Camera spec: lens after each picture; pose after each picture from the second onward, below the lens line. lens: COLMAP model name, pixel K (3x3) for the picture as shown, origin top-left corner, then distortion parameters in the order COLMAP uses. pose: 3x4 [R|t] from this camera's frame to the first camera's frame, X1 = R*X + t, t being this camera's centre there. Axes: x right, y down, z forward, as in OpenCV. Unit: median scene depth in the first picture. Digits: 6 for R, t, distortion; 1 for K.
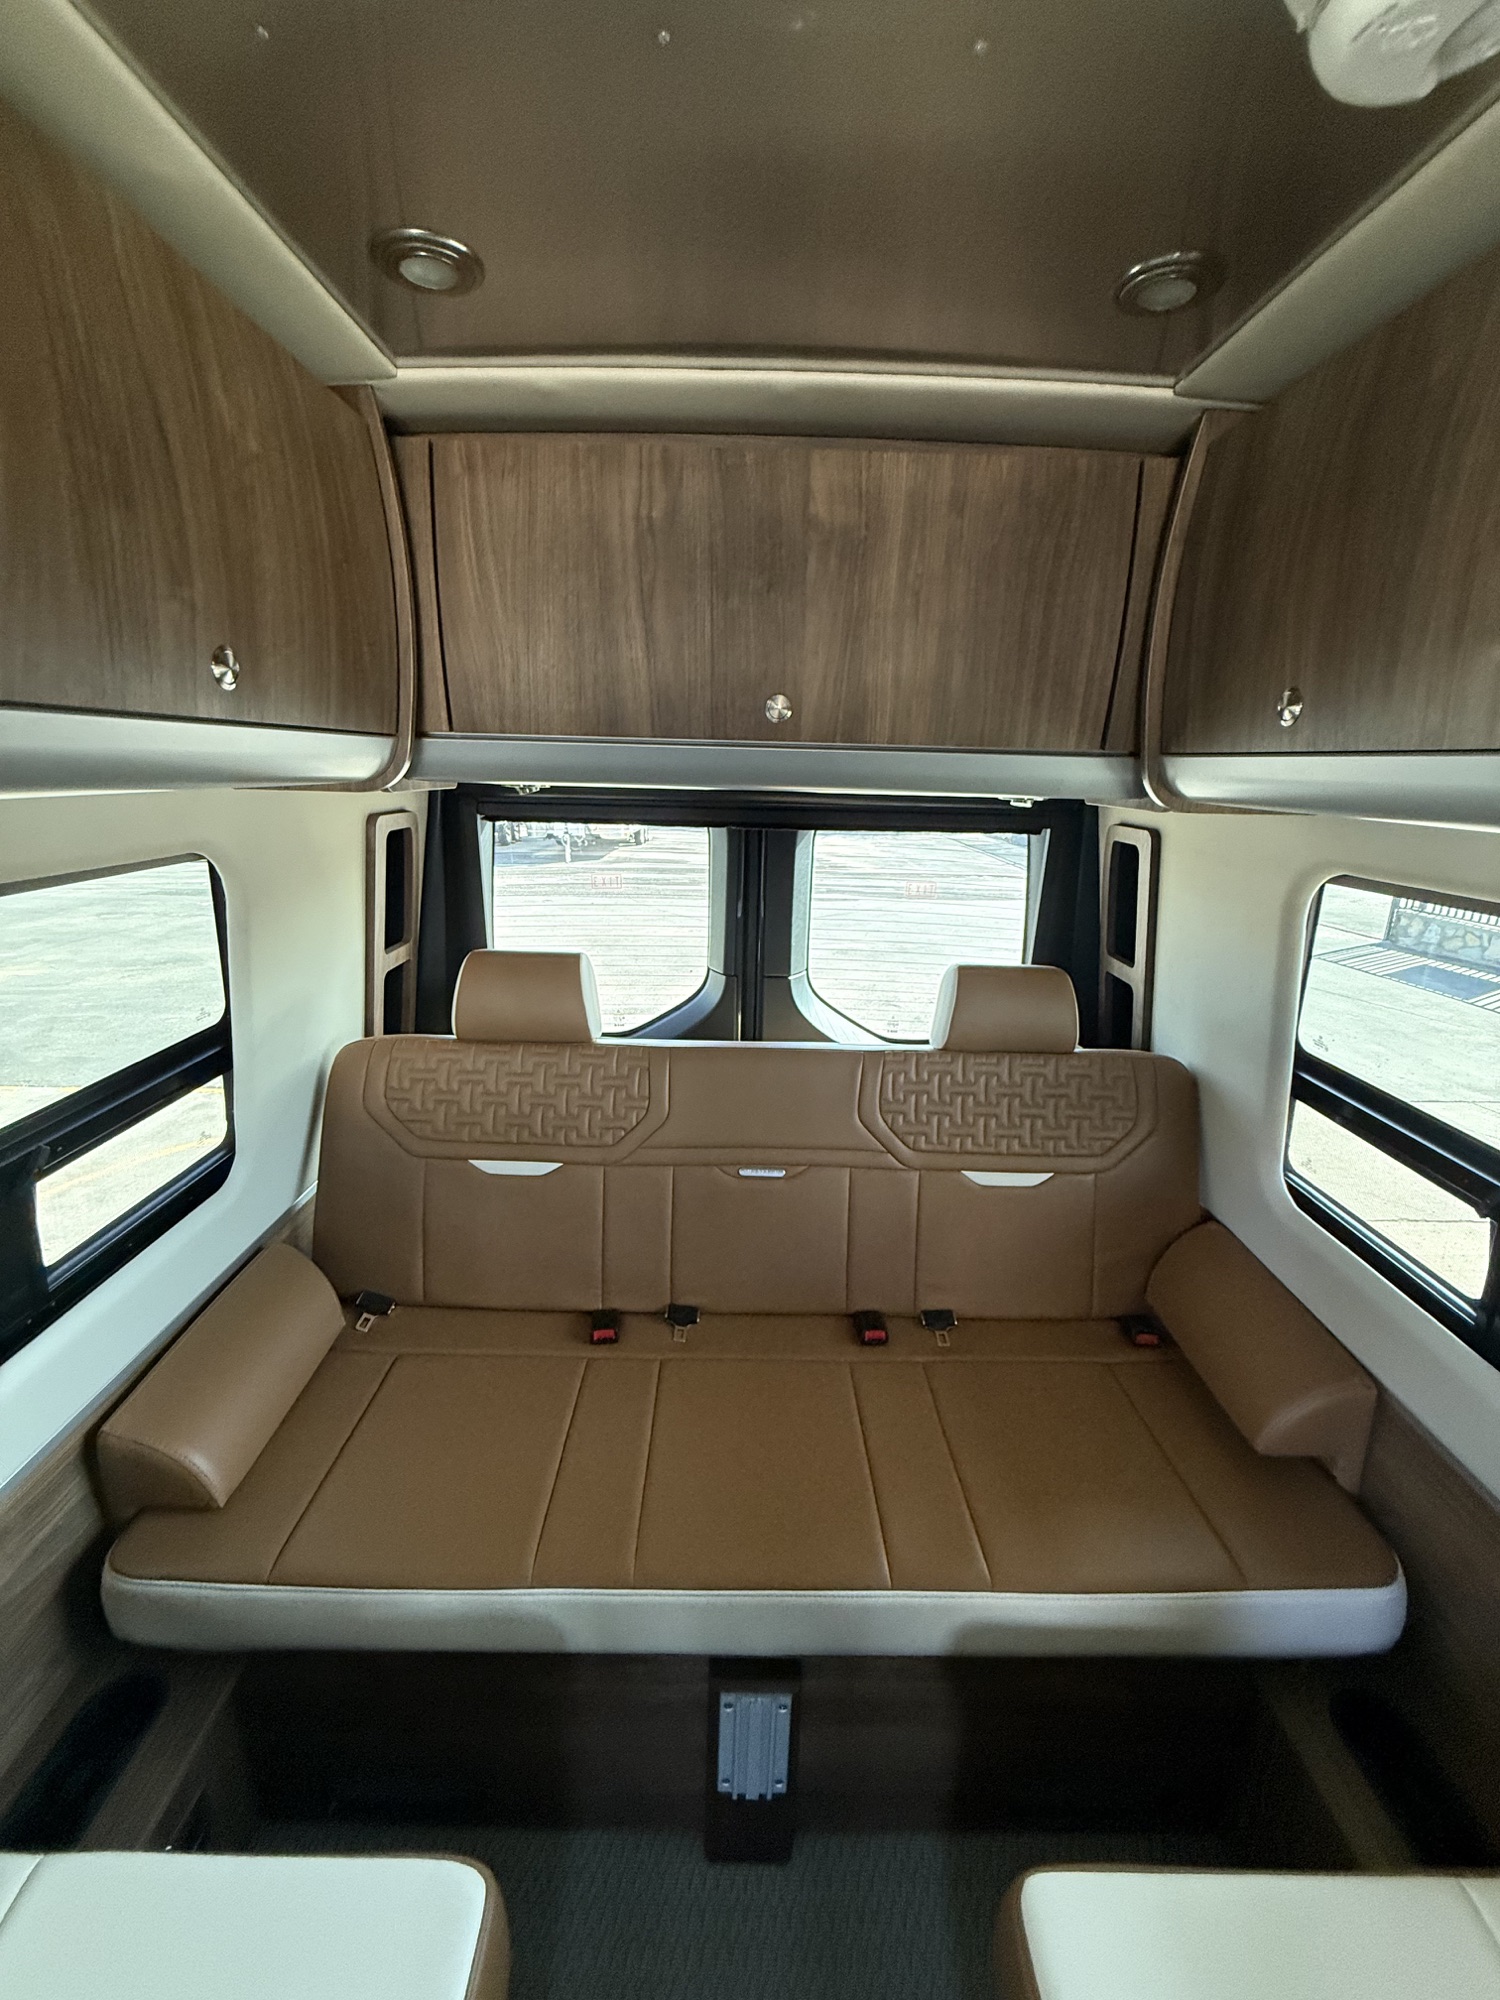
lens RADIAL K [[798.6, 0, 750.0], [0, 798.6, 1000.0], [0, 0, 1]] dist [-0.000699, 0.000180]
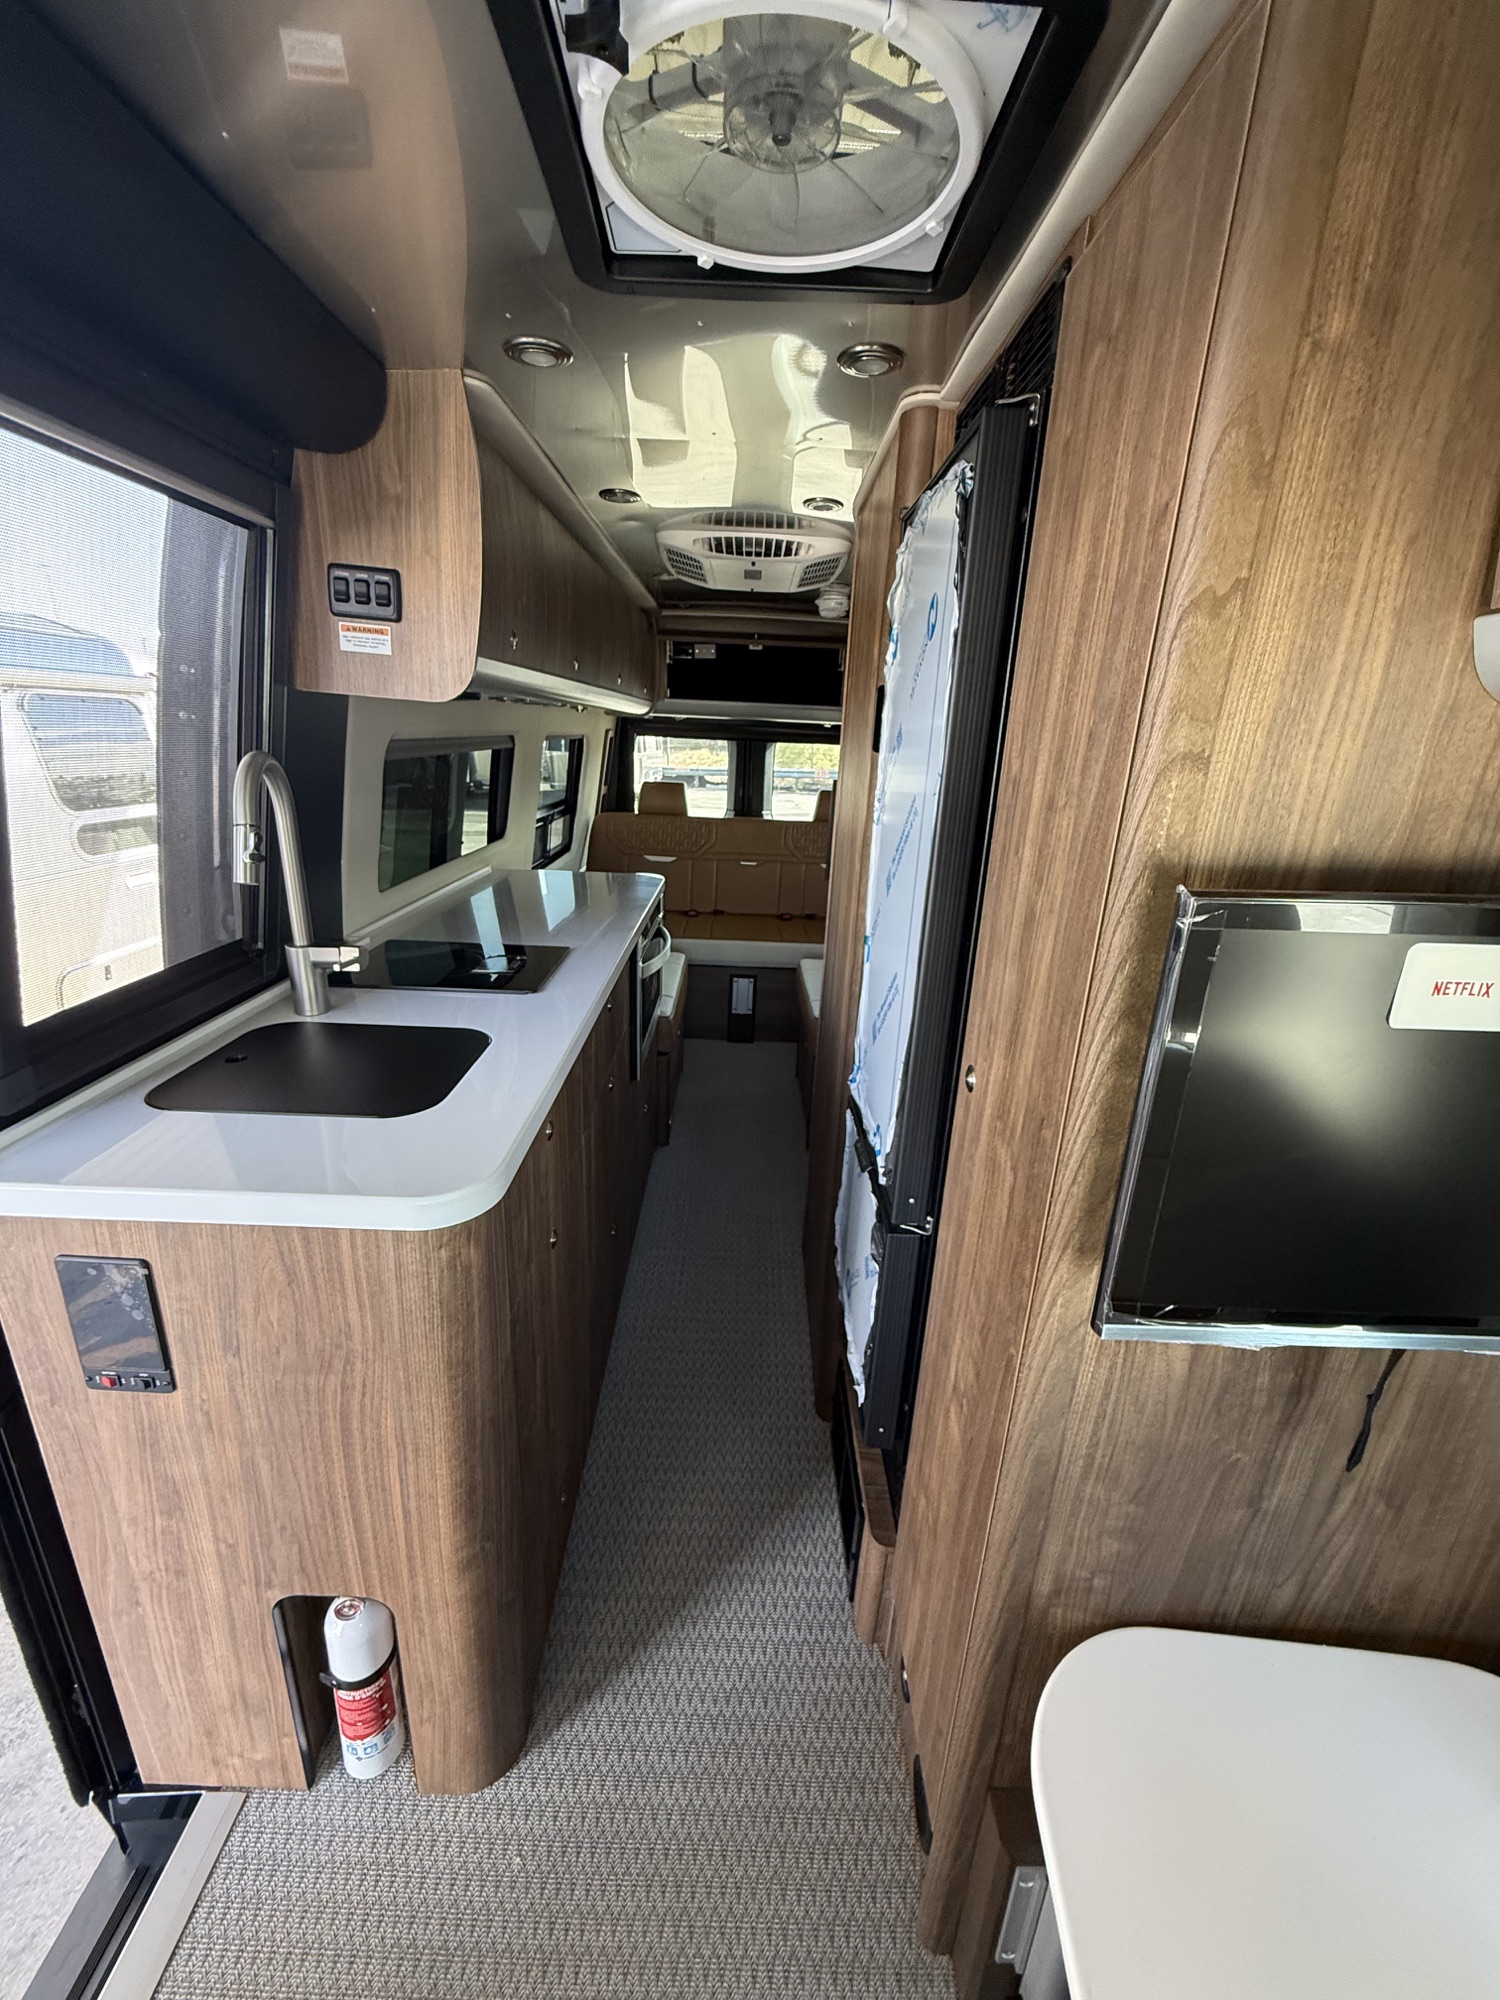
lens RADIAL K [[798.6, 0, 750.0], [0, 798.6, 1000.0], [0, 0, 1]] dist [-0.000699, 0.000180]
pose [[0.999760, 0.018587, 0.011573, -0.001187], [-0.019084, 0.998833, 0.044377, 0.565550], [-0.010735, -0.044587, 0.998948, -1.789395]]
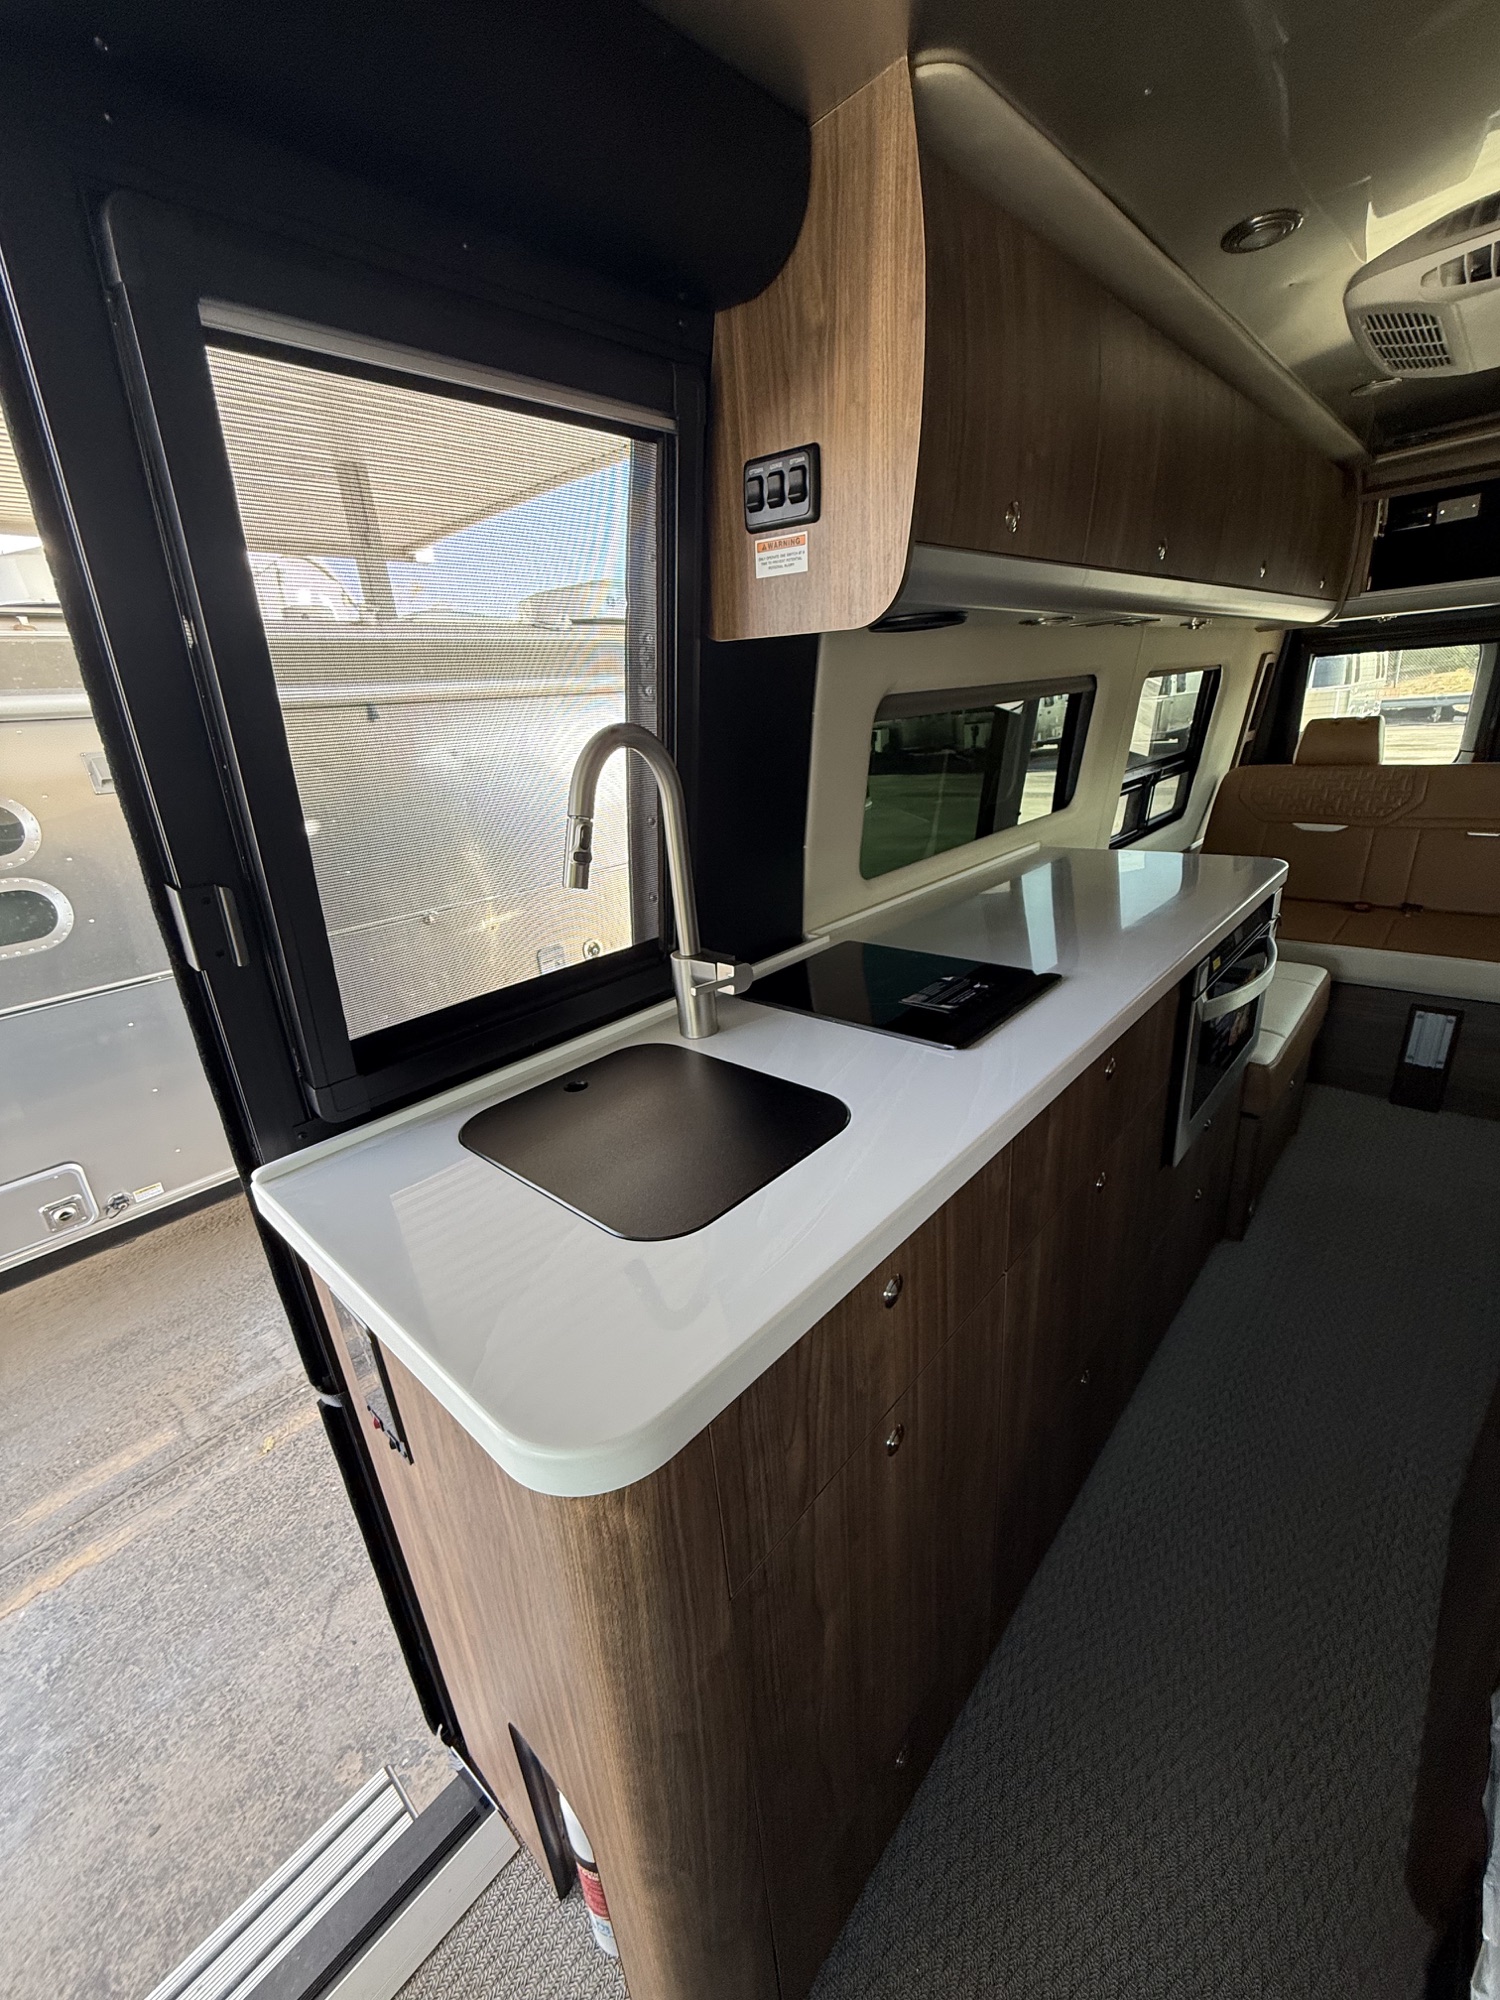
lens RADIAL K [[798.6, 0, 750.0], [0, 798.6, 1000.0], [0, 0, 1]] dist [-0.000699, 0.000180]
pose [[0.734714, 0.159653, -0.659323, 0.045790], [-0.094065, 0.986499, 0.134056, 0.496032], [0.671824, -0.036474, 0.739812, -1.437169]]
